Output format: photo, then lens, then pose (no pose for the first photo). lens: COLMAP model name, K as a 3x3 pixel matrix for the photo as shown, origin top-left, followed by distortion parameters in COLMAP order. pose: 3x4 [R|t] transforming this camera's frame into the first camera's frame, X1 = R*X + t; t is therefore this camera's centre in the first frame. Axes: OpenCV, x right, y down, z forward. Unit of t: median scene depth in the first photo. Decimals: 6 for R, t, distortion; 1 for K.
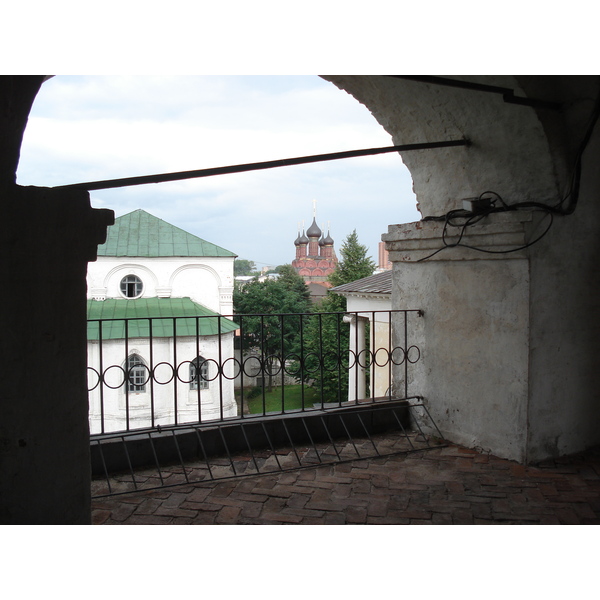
lens RADIAL K [[690.5, 0, 300.0], [0, 690.5, 300.0], [0, 0, 1]] dist [-0.067259, -0.122372]
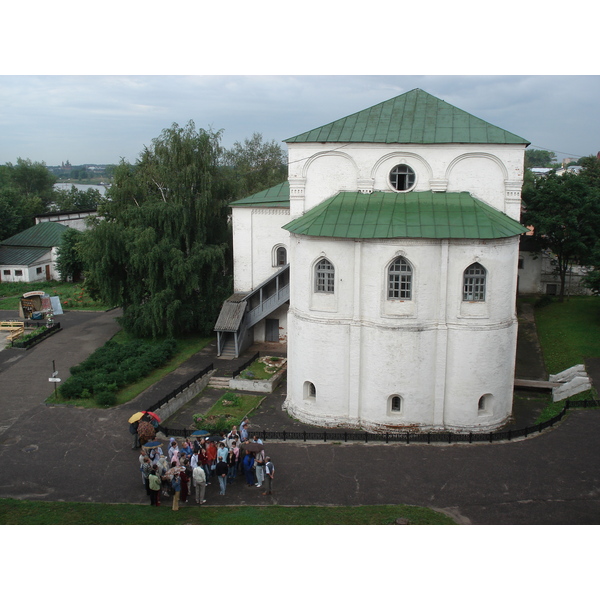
lens RADIAL K [[690.5, 0, 300.0], [0, 690.5, 300.0], [0, 0, 1]] dist [-0.067259, -0.122372]
pose [[0.913754, 0.082688, -0.397764, -0.003375], [-0.019182, 0.986757, 0.161065, -0.004985], [0.405815, -0.139544, 0.903239, 0.134384]]
